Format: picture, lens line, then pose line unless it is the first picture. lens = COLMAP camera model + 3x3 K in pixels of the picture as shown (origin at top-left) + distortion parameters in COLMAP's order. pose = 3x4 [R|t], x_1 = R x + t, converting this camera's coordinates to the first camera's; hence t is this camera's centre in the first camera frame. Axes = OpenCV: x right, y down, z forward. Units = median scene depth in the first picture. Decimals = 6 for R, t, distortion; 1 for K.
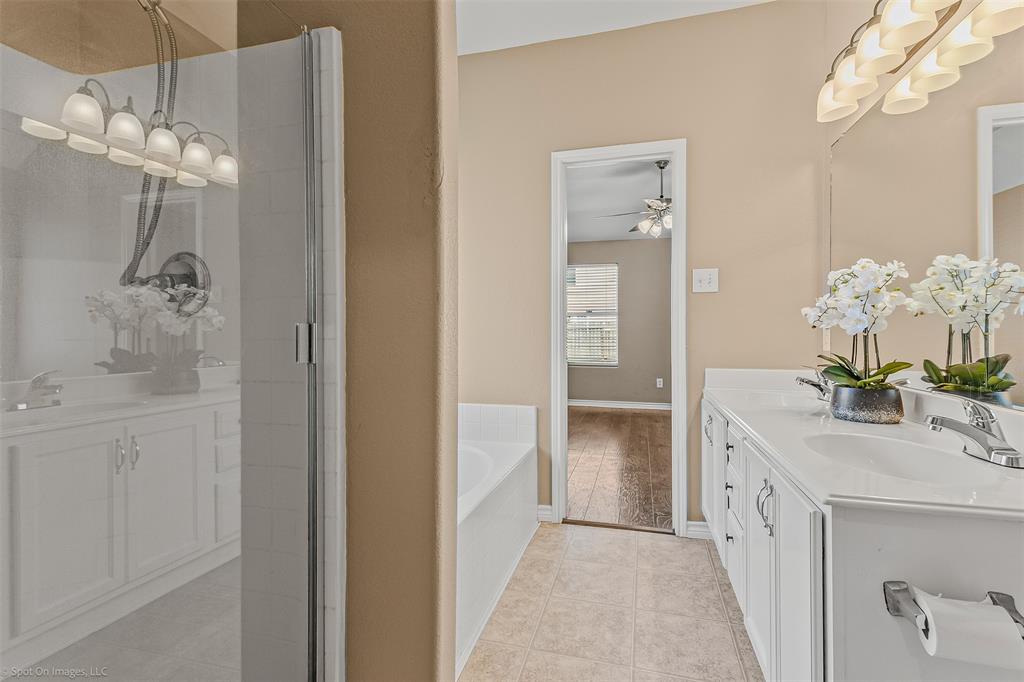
lens RADIAL K [[476.8, 0, 510.4], [0, 476.8, 336.8], [0, 0, 1]] dist [-0.000217, 0.000015]
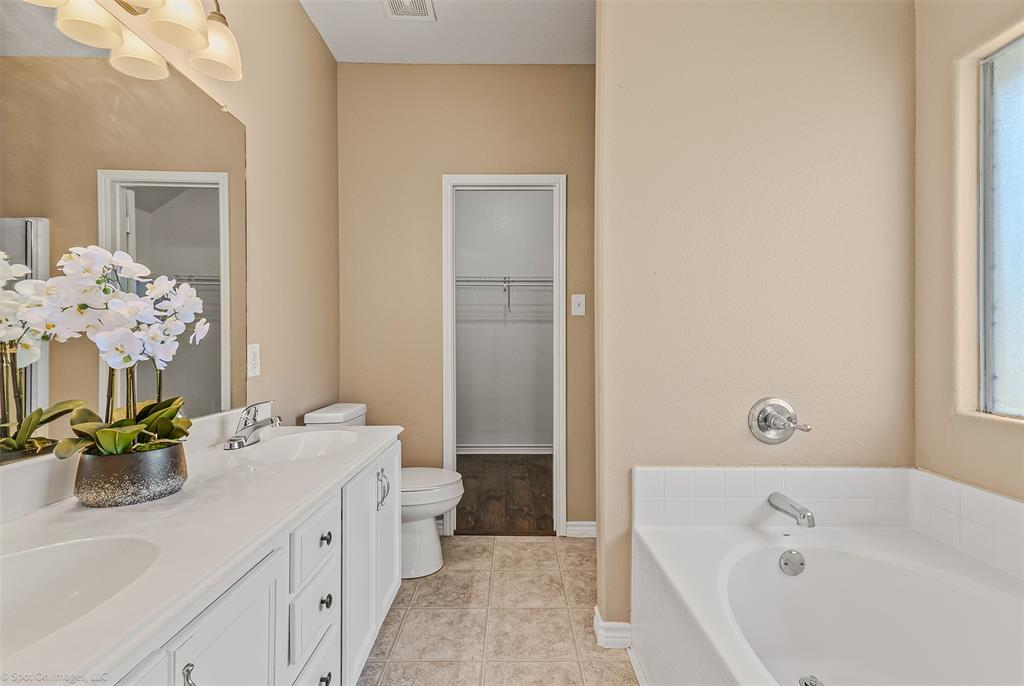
lens RADIAL K [[476.8, 0, 512.1], [0, 476.8, 342.8], [0, 0, 1]] dist [-0.000217, 0.000015]
pose [[-0.964000, 0.001818, -0.265898, 0.497853], [0.000265, 0.999983, 0.005877, -0.046307], [0.265904, 0.005595, -0.963983, 2.094350]]
